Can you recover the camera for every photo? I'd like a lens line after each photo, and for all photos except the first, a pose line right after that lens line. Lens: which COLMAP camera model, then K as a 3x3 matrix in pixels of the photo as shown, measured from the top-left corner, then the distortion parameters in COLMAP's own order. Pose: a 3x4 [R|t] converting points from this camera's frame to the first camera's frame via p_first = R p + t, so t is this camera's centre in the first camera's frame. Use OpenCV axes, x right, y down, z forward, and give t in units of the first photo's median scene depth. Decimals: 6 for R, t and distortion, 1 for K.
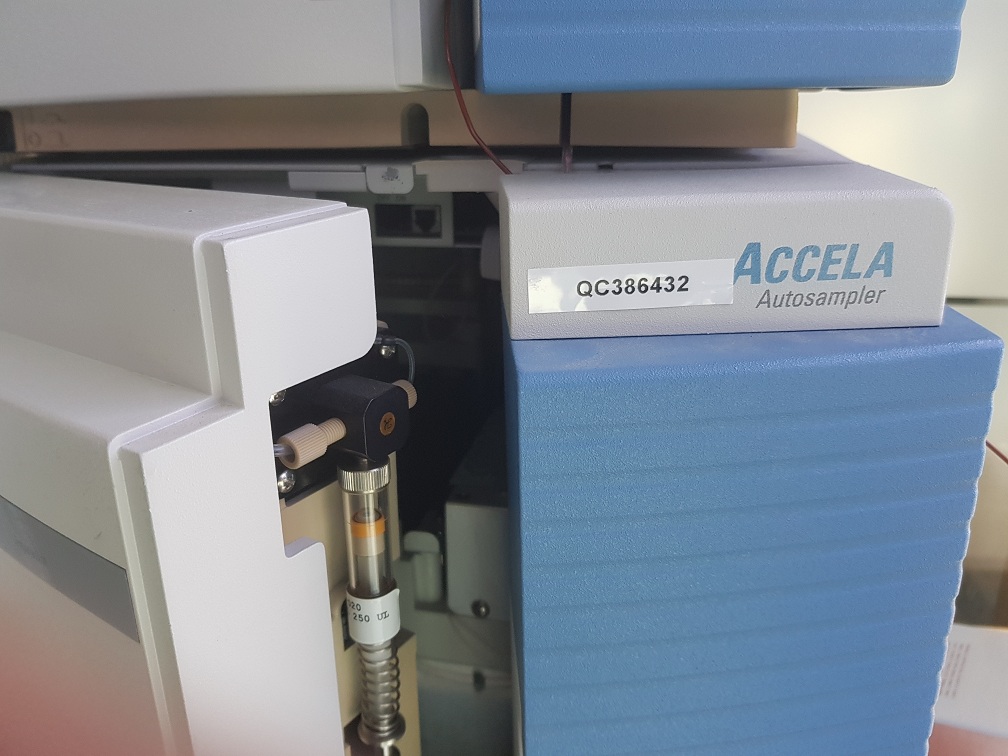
lens RADIAL K [[781.8, 0, 503.5], [0, 781.8, 363.2], [0, 0, 1]] dist [0.085423, -0.211426]
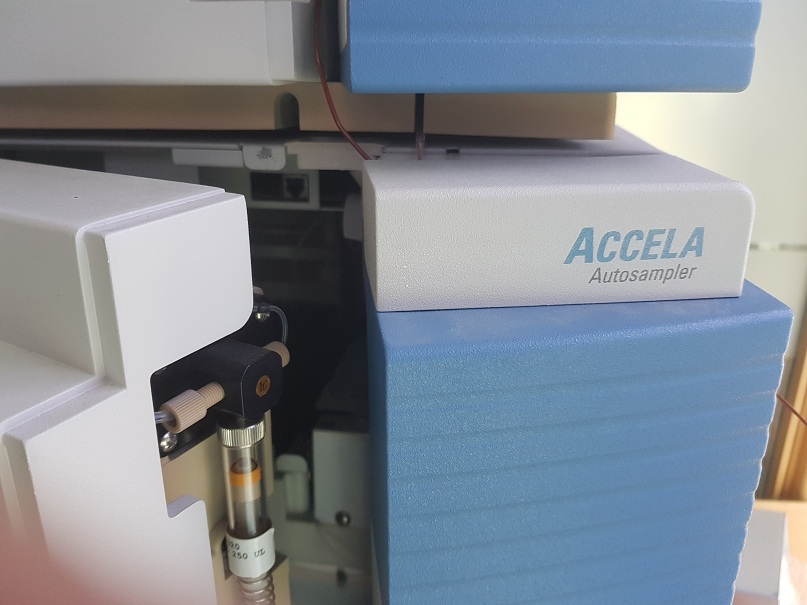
lens RADIAL K [[622.8, 0, 412.8], [0, 622.8, 278.7], [0, 0, 1]] dist [0.126797, -0.339067]
pose [[0.995760, -0.003960, 0.091900, -0.019468], [0.004826, 0.999946, -0.009212, -0.065016], [-0.091859, 0.009616, 0.995726, 0.100554]]
